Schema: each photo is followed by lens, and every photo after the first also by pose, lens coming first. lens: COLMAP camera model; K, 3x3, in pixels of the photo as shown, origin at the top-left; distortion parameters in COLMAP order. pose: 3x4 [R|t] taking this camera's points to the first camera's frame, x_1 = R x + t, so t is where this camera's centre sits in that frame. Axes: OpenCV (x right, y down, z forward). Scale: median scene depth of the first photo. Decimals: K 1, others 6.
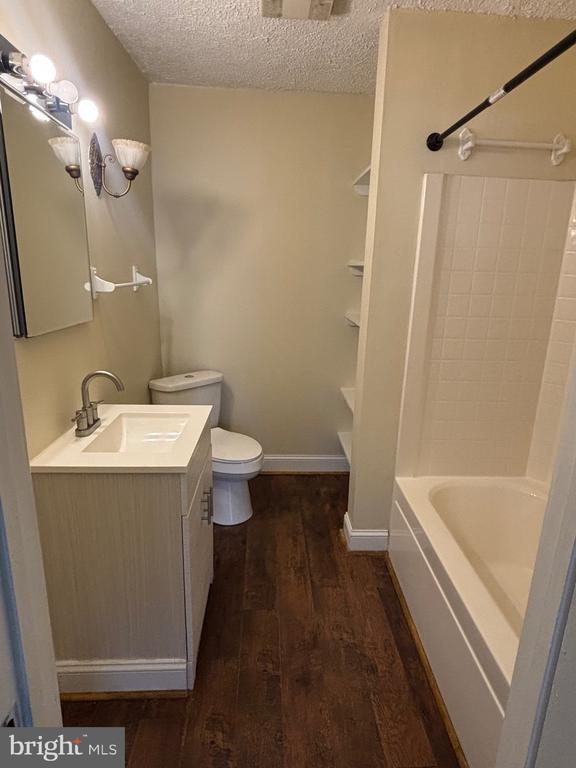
lens RADIAL K [[450.3, 0, 289.5], [0, 450.3, 381.6], [0, 0, 1]] dist [0.005118, -0.008244]
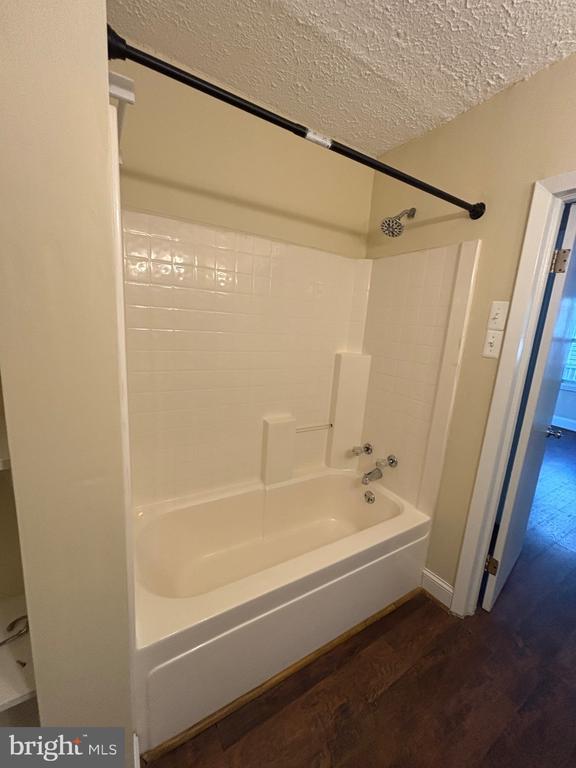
lens RADIAL K [[308.1, 0, 292.1], [0, 308.1, 381.8], [0, 0, 1]] dist [-0.003720, 0.002327]
pose [[-0.493180, -0.233044, 0.838131, -0.139777], [0.134072, 0.931577, 0.337919, -0.252232], [-0.859534, 0.279025, -0.428190, 1.011537]]
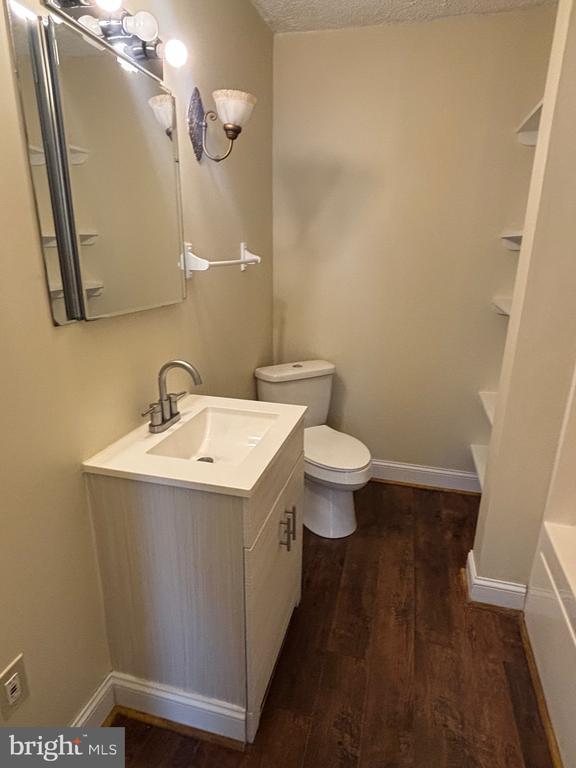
lens RADIAL K [[450.3, 0, 287.7], [0, 450.3, 384.8], [0, 0, 1]] dist [0.005118, -0.008244]
pose [[0.952783, 0.073361, -0.294657, 0.039118], [-0.060257, 0.996758, 0.053322, -0.030214], [0.297614, -0.033049, 0.954114, 0.190120]]
